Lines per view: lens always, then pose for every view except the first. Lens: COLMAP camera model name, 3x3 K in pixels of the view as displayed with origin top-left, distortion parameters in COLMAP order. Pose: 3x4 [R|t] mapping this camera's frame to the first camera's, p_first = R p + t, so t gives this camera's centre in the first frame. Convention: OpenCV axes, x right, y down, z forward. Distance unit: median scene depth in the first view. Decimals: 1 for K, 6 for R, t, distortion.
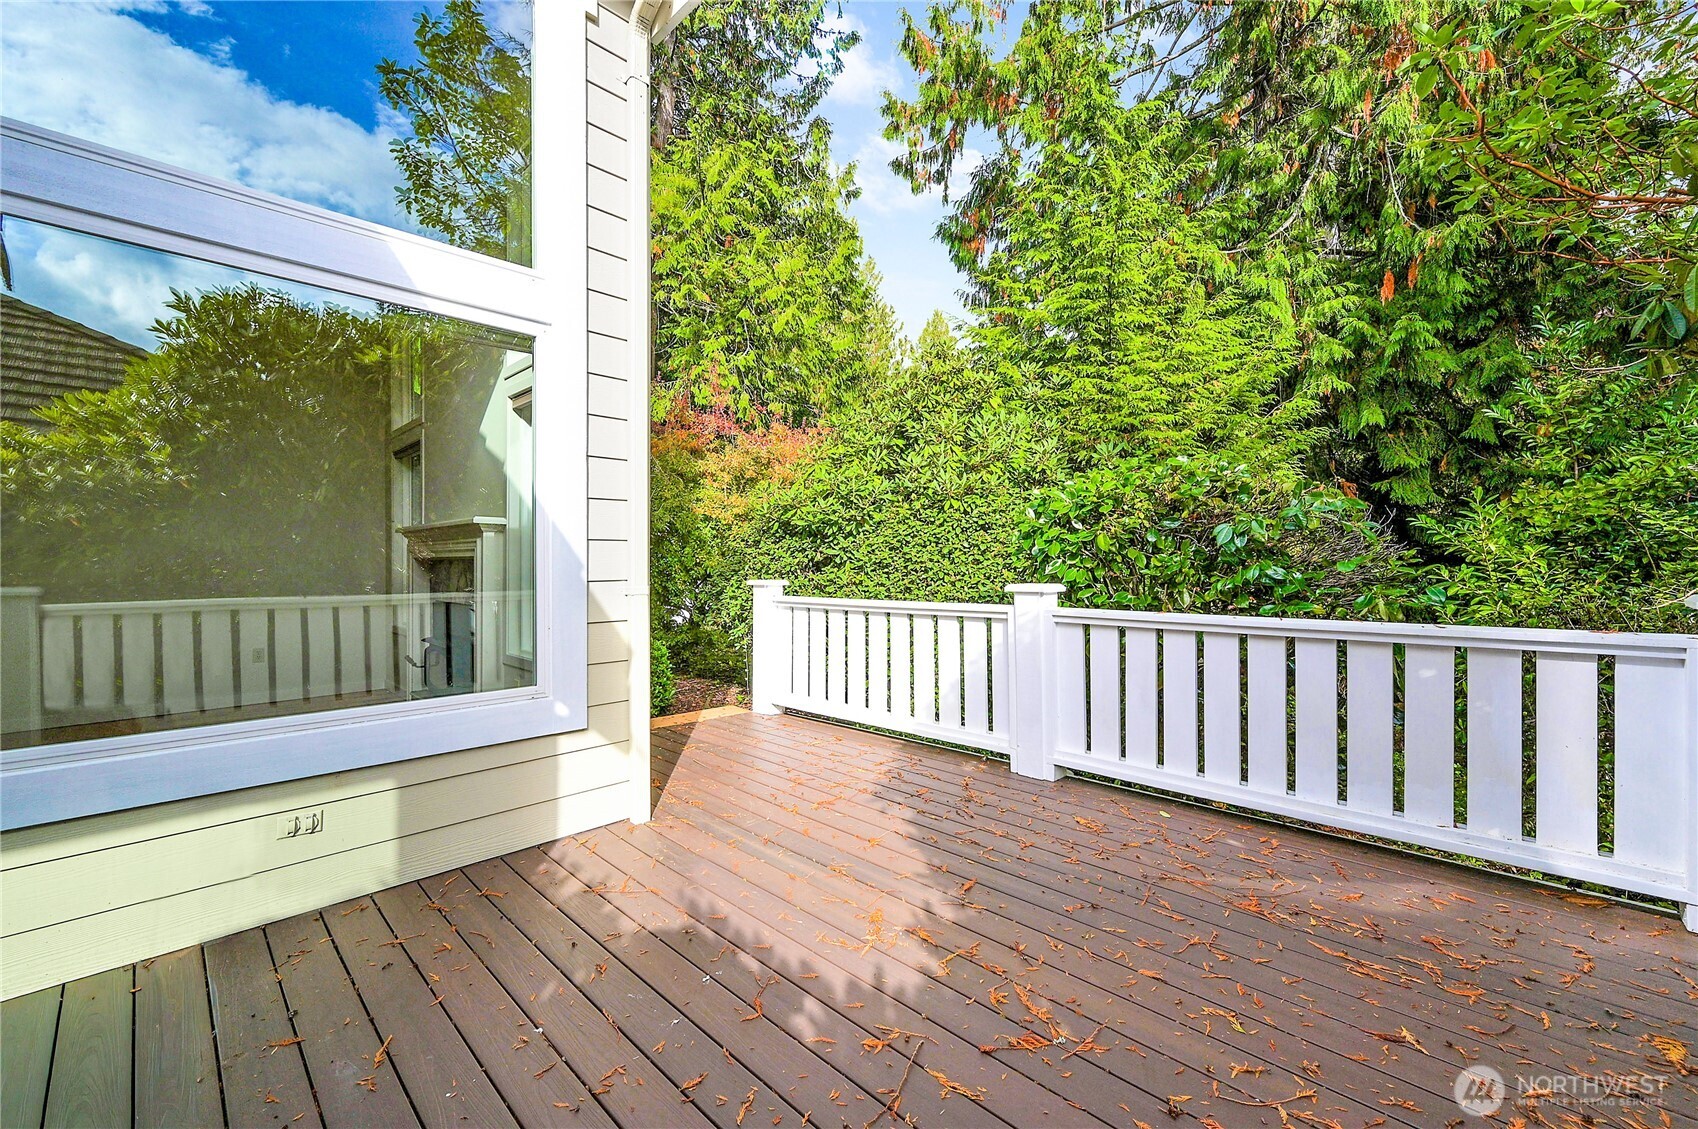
lens RADIAL K [[683.9, 0, 851.7], [0, 683.9, 564.6], [0, 0, 1]] dist [0.000825, 0.000086]
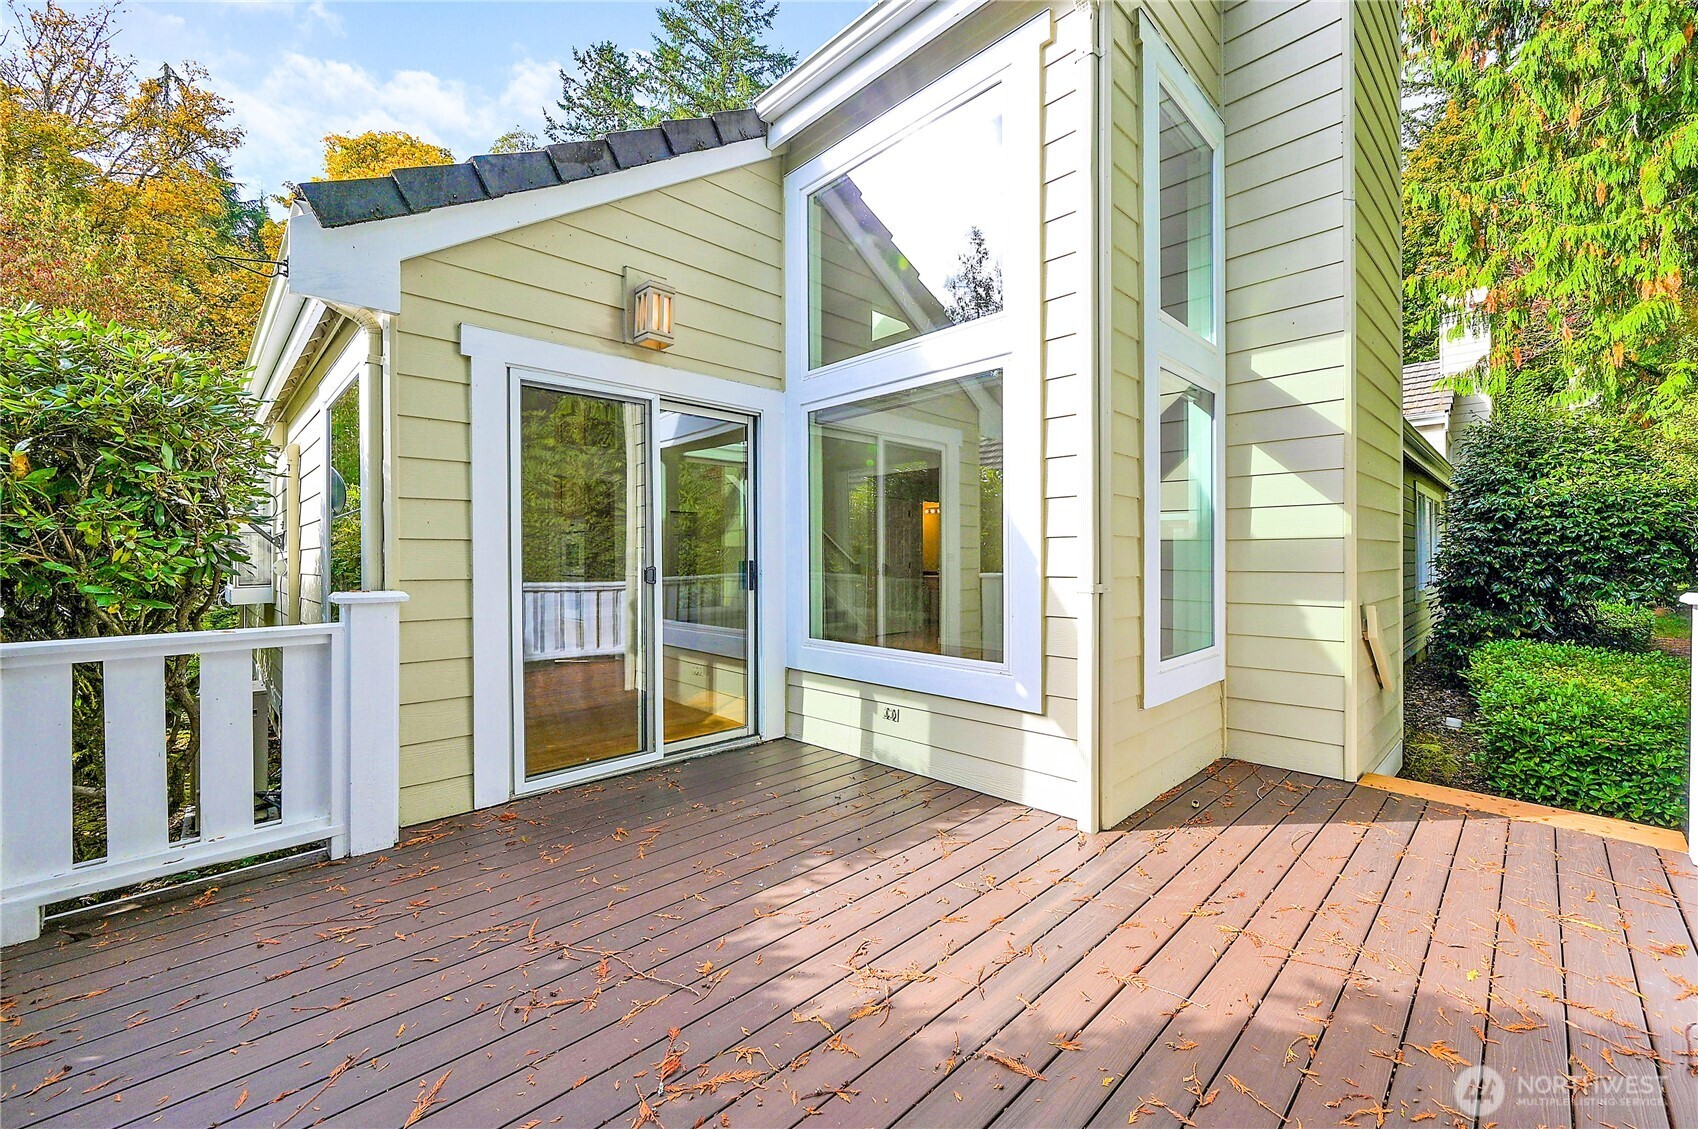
lens RADIAL K [[683.9, 0, 852.8], [0, 683.9, 563.7], [0, 0, 1]] dist [0.000825, 0.000086]
pose [[-0.023612, 0.009068, -0.999680, 0.733800], [-0.001382, 0.999958, 0.009103, -0.005845], [0.999720, 0.001596, -0.023598, 0.781365]]
